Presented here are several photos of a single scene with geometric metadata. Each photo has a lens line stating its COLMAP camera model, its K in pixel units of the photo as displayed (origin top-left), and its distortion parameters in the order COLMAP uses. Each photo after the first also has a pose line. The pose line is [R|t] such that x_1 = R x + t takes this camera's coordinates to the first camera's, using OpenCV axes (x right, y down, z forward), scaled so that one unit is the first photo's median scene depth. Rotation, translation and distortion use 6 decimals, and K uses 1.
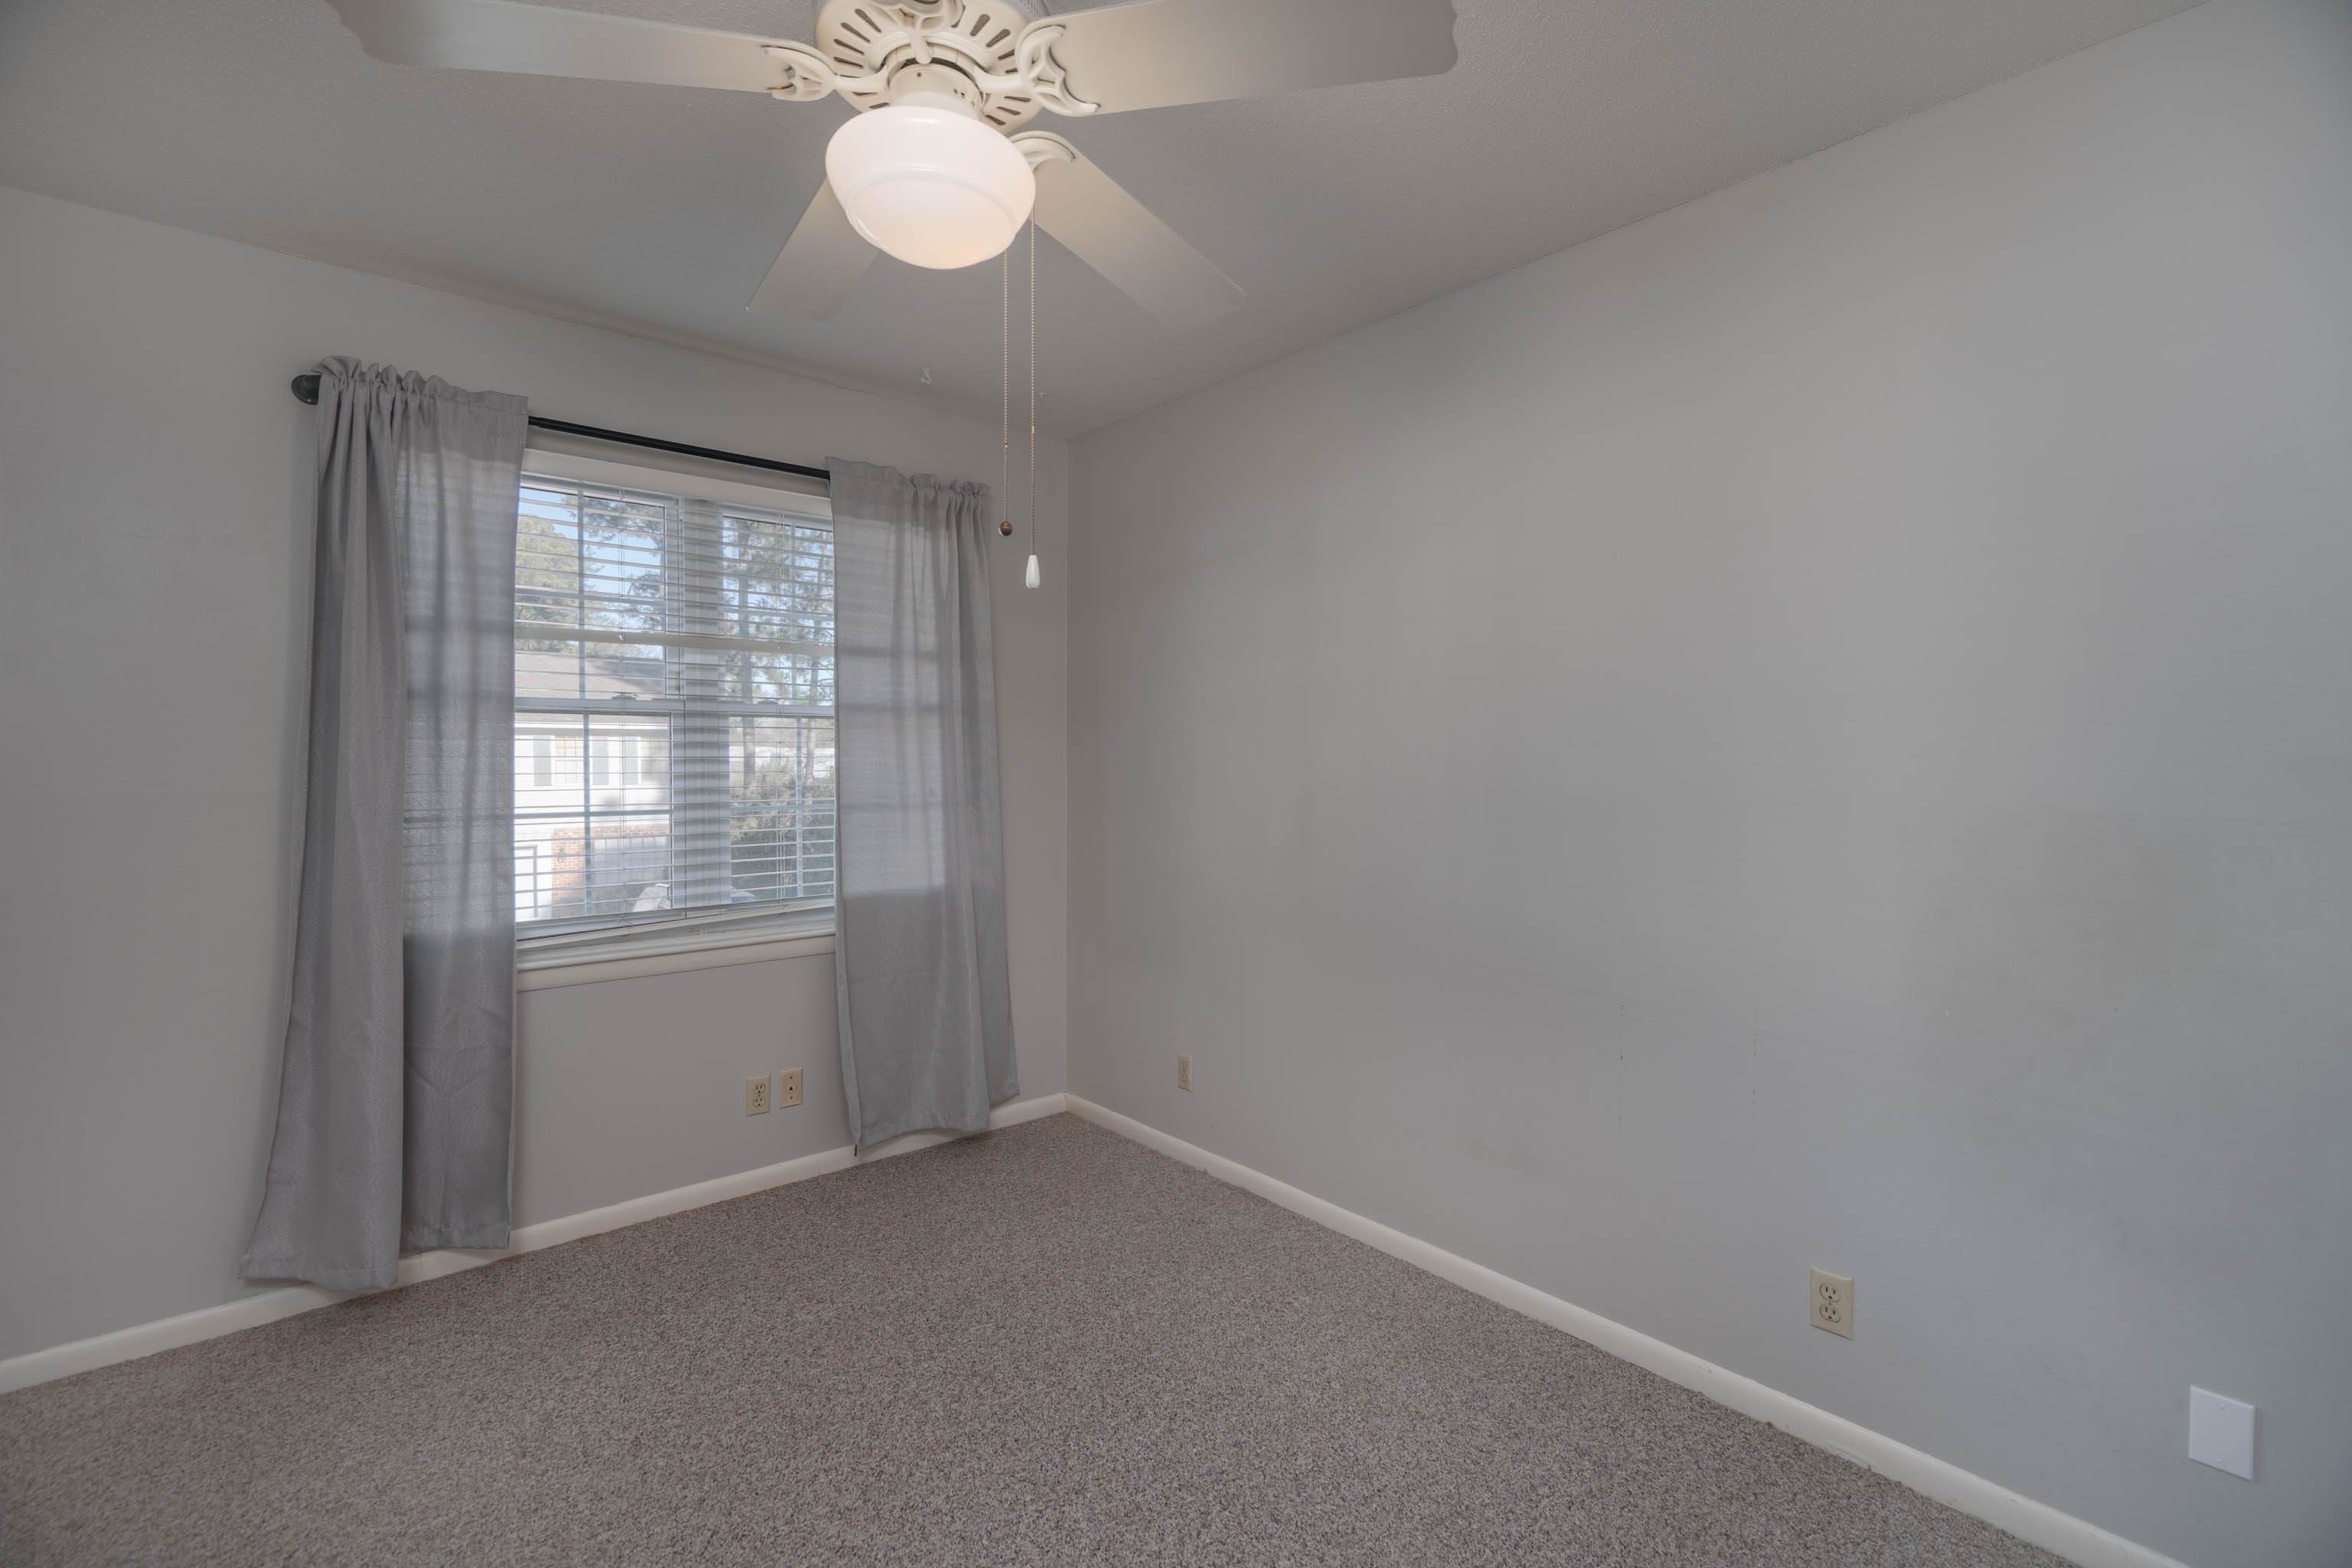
lens RADIAL K [[1050.8, 0, 1162.9], [0, 1050.8, 783.0], [0, 0, 1]] dist [-0.003960, 0.001340]
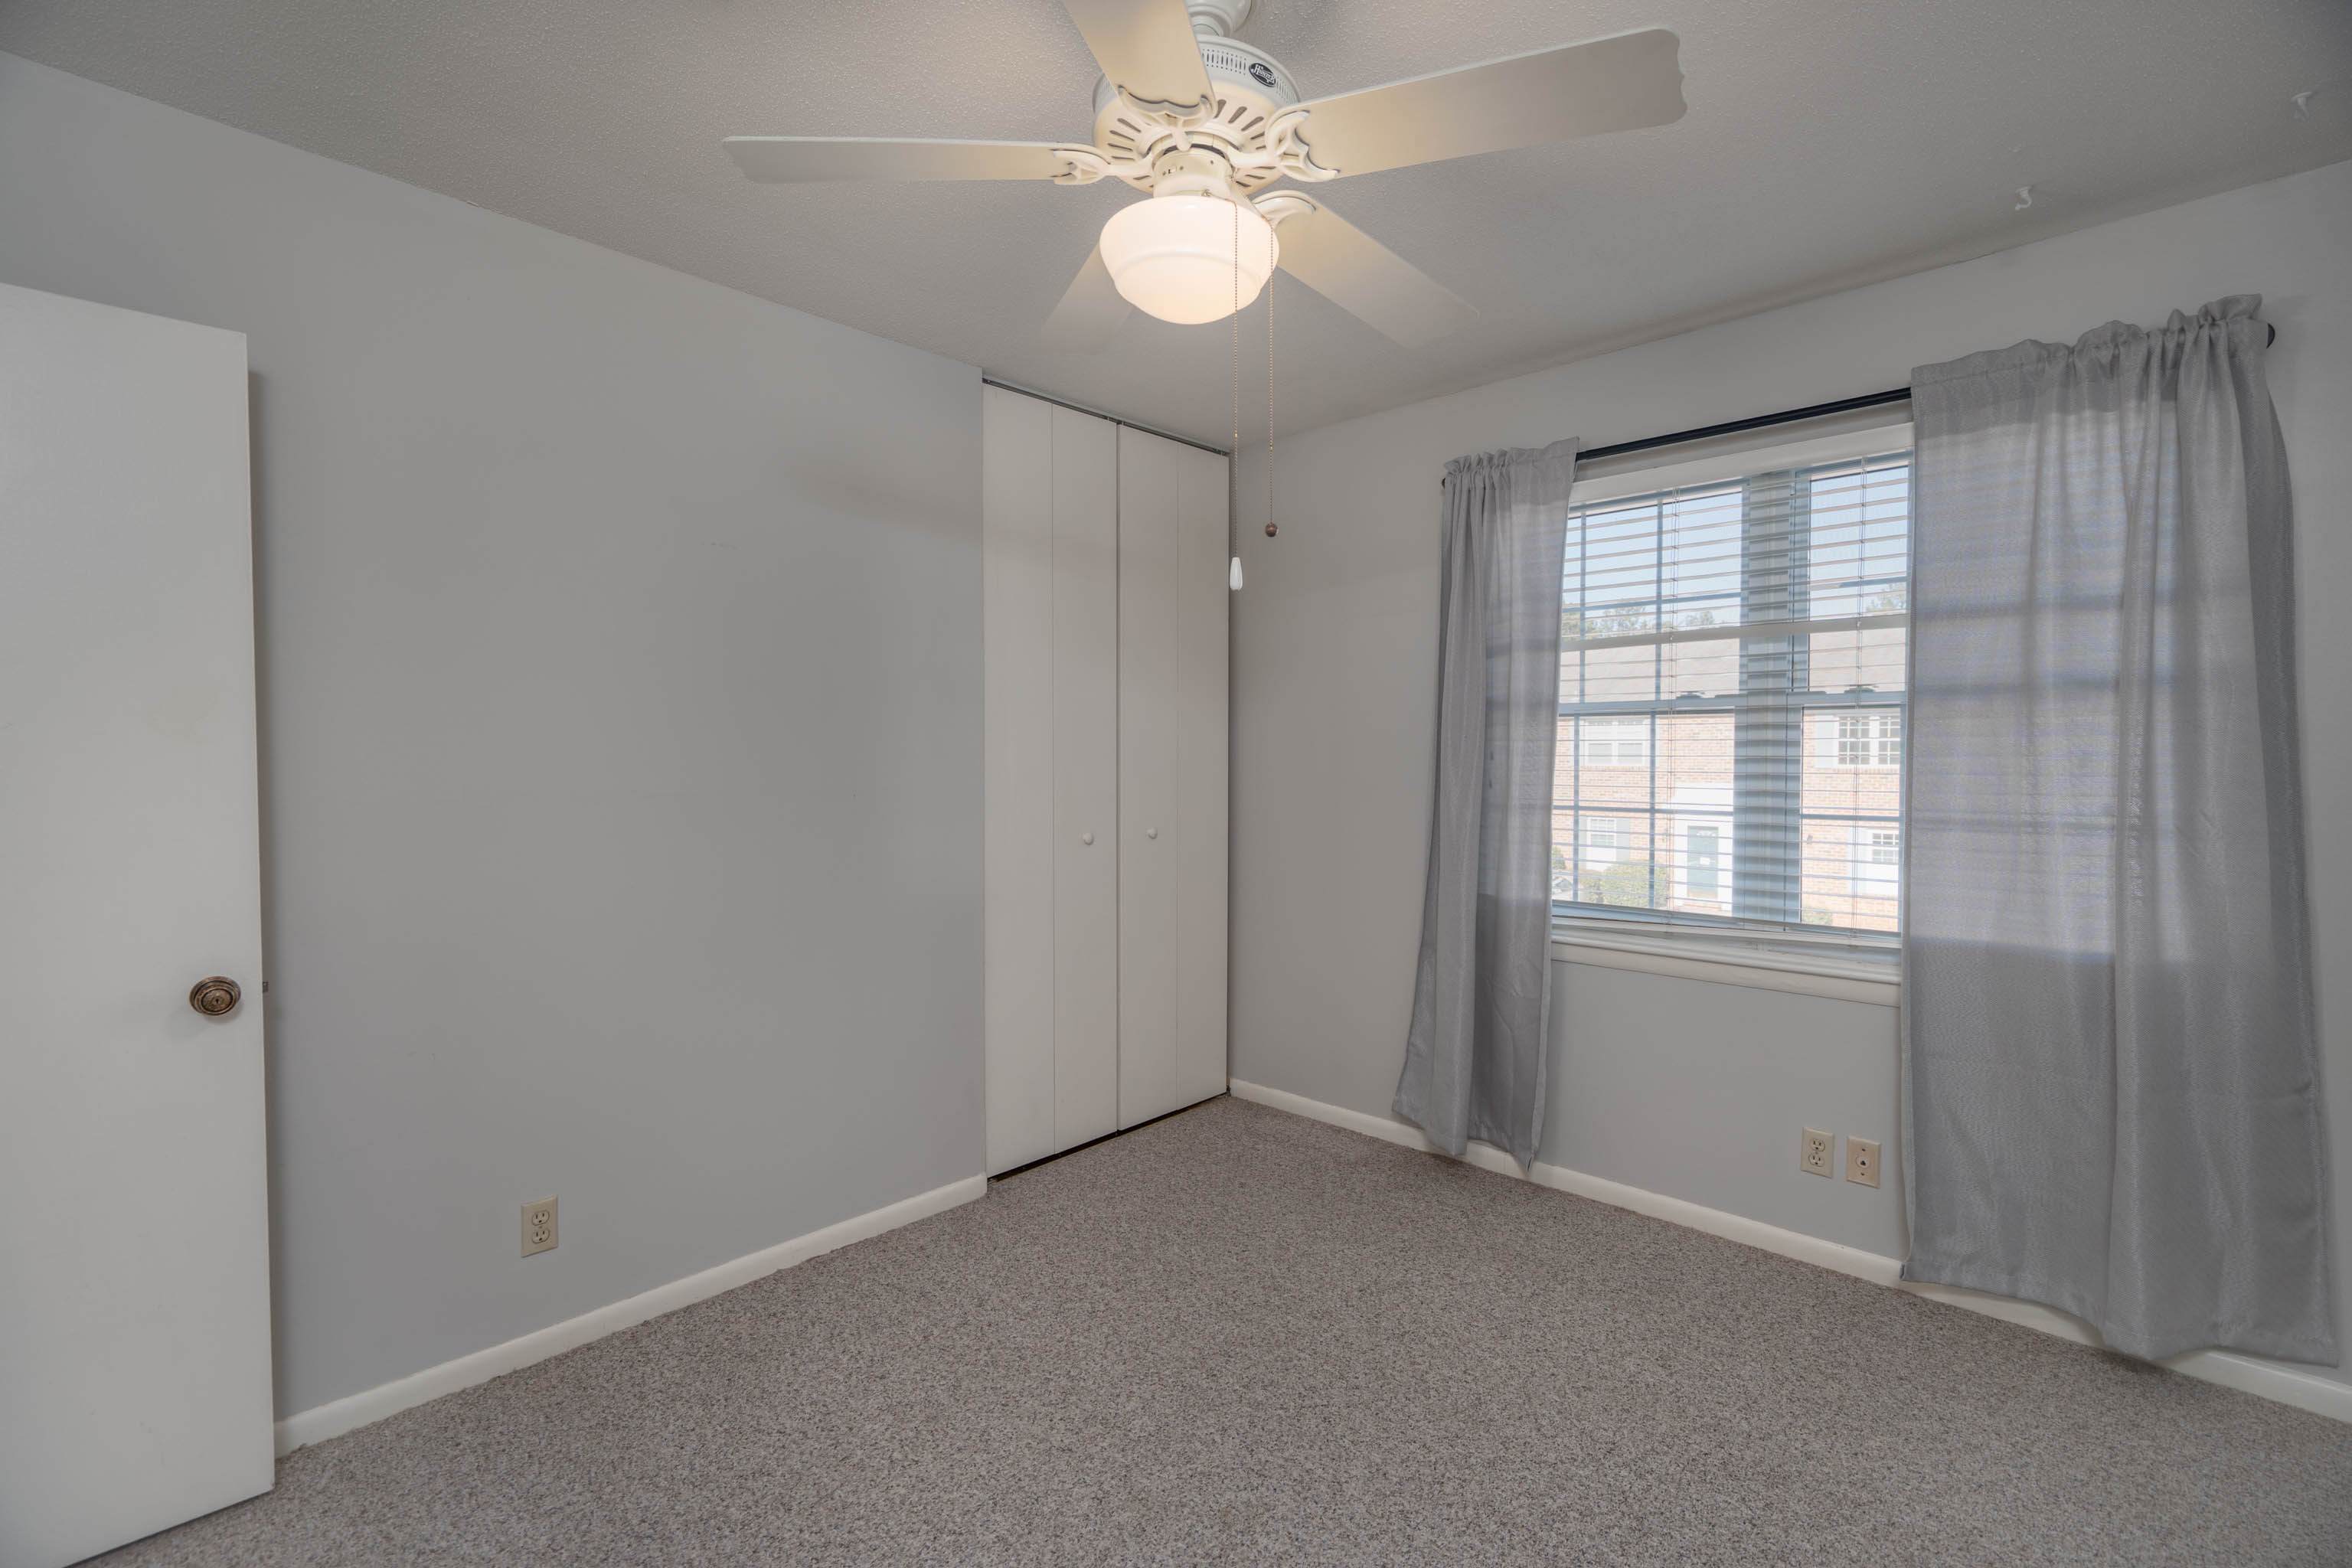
lens RADIAL K [[1050.8, 0, 1162.9], [0, 1050.8, 783.0], [0, 0, 1]] dist [-0.003960, 0.001340]
pose [[0.093055, 0.026739, -0.995302, 0.441156], [-0.024807, 0.999391, 0.024530, -0.011299], [0.995352, 0.022408, 0.093662, 0.417332]]
